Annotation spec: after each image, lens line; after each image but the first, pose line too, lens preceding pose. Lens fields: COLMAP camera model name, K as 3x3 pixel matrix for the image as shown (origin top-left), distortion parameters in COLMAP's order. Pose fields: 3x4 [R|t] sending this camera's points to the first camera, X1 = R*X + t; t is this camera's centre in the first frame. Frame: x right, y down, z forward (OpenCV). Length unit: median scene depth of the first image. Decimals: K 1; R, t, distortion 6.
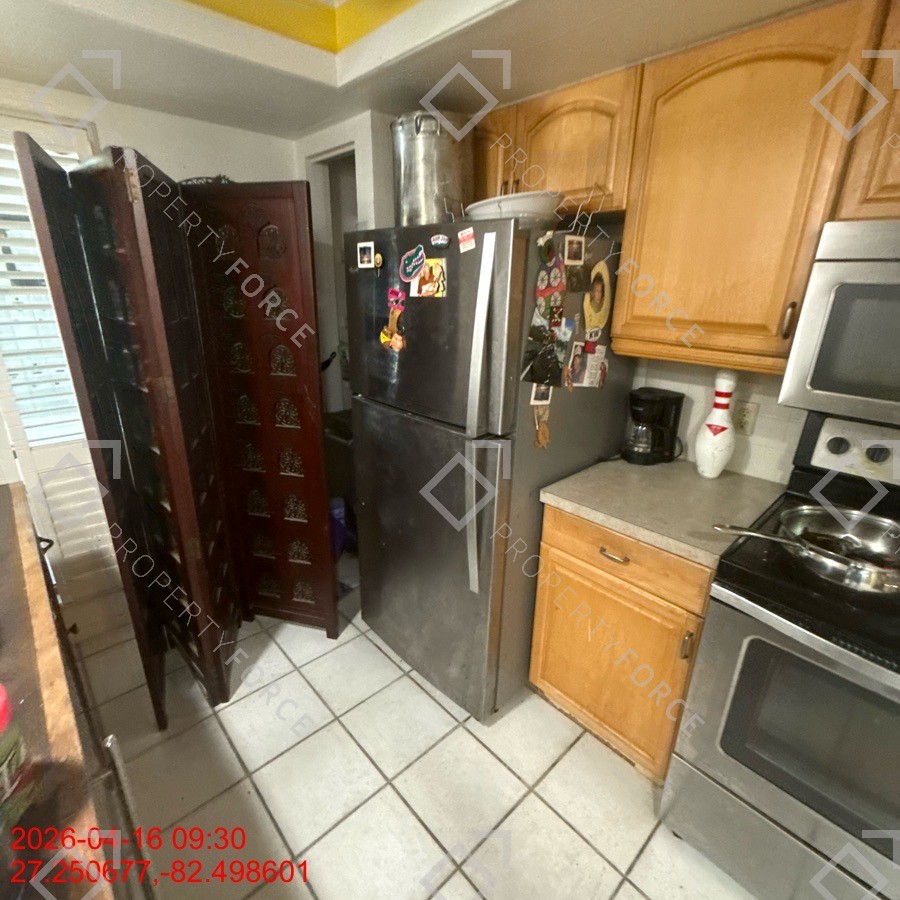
lens RADIAL K [[476.2, 0, 450.1], [0, 476.2, 455.6], [0, 0, 1]] dist [0.001625, -0.000753]
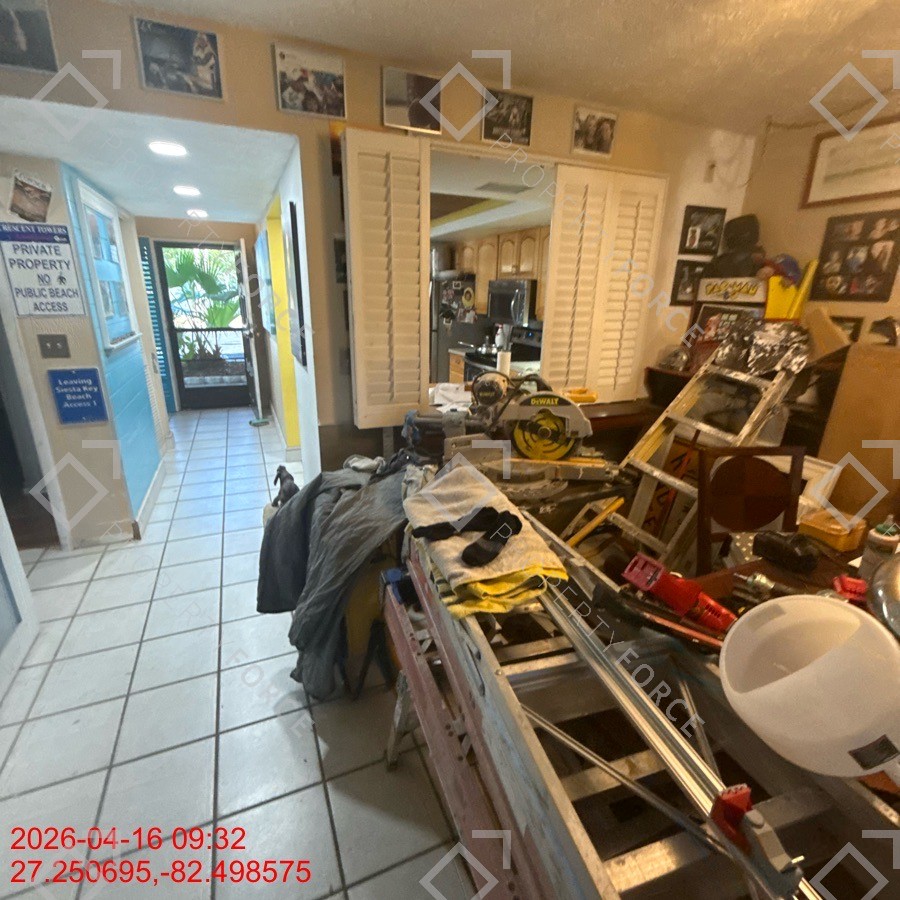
lens RADIAL K [[476.2, 0, 451.2], [0, 476.2, 448.2], [0, 0, 1]] dist [0.001625, -0.000753]
pose [[0.941497, 0.115025, -0.316784, 1.503101], [-0.124528, 0.992167, -0.009846, 0.890997], [0.313170, 0.048718, 0.948447, -2.508767]]
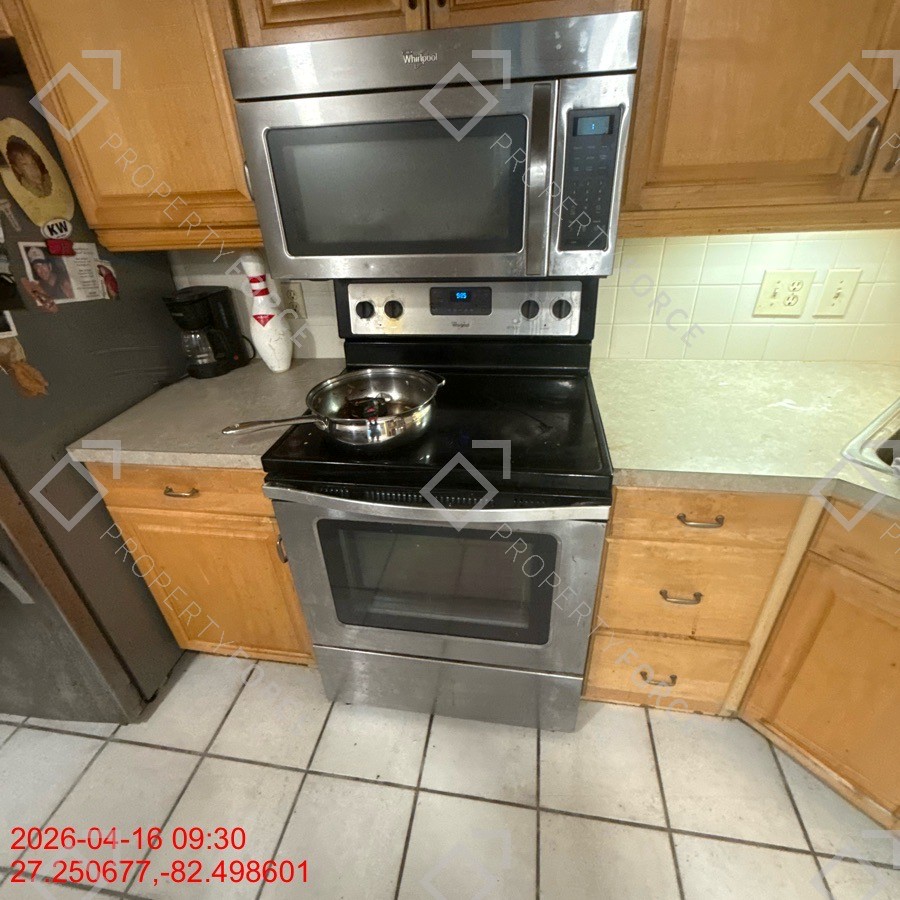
lens RADIAL K [[476.2, 0, 448.7], [0, 476.2, 455.5], [0, 0, 1]] dist [0.001625, -0.000753]
pose [[0.788617, -0.364434, 0.495248, 0.298108], [0.267921, 0.928613, 0.256703, 0.051706], [-0.553445, -0.069753, 0.829960, 0.011978]]
